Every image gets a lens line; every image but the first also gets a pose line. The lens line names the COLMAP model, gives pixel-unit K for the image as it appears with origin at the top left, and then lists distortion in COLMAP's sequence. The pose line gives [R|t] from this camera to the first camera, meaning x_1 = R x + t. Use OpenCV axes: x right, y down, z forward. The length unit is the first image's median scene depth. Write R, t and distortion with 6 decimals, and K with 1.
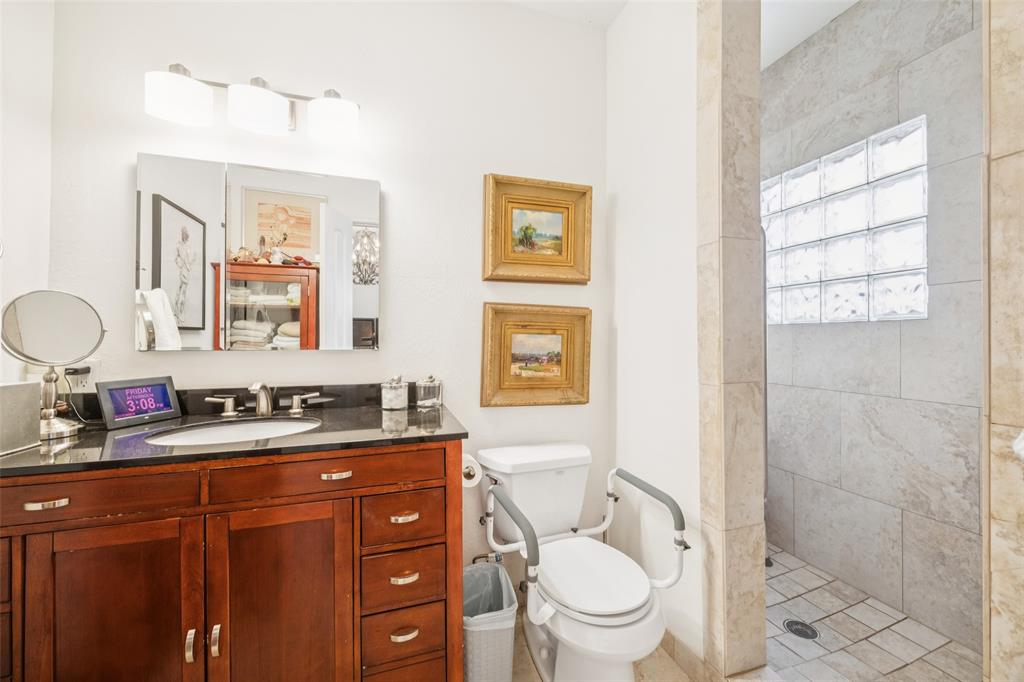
lens RADIAL K [[401.0, 0, 516.5], [0, 401.0, 337.6], [0, 0, 1]] dist [-0.001323, 0.000481]
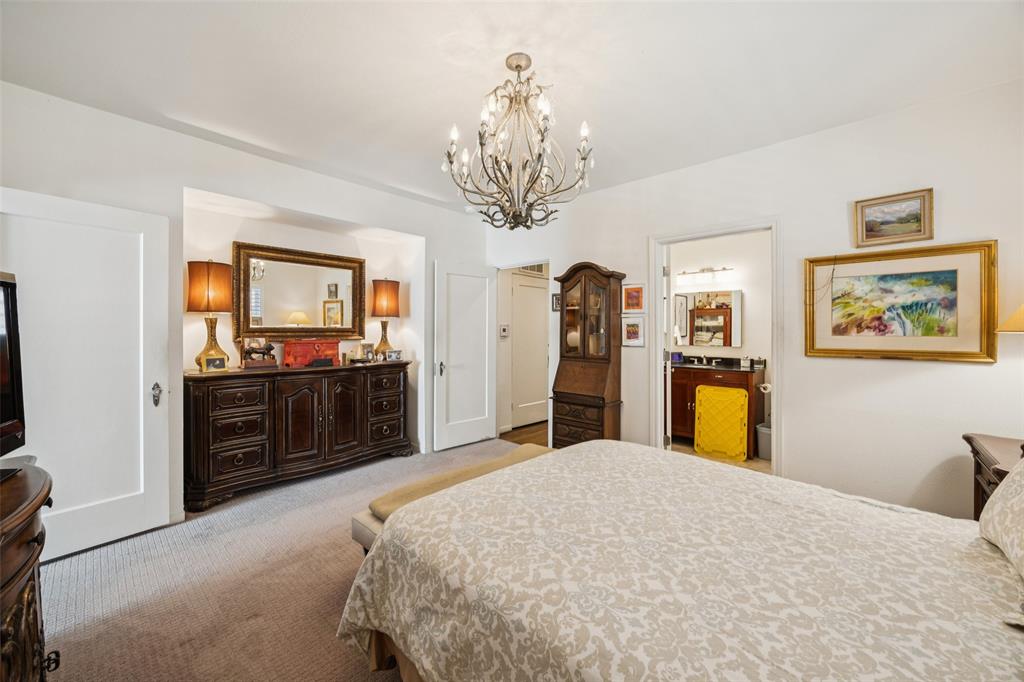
lens RADIAL K [[401.0, 0, 521.2], [0, 401.0, 332.2], [0, 0, 1]] dist [-0.001323, 0.000481]
pose [[0.518262, 0.010273, -0.855160, 0.823988], [-0.003072, 0.999944, 0.010150, -0.063094], [0.855216, -0.002633, 0.518264, -1.176315]]
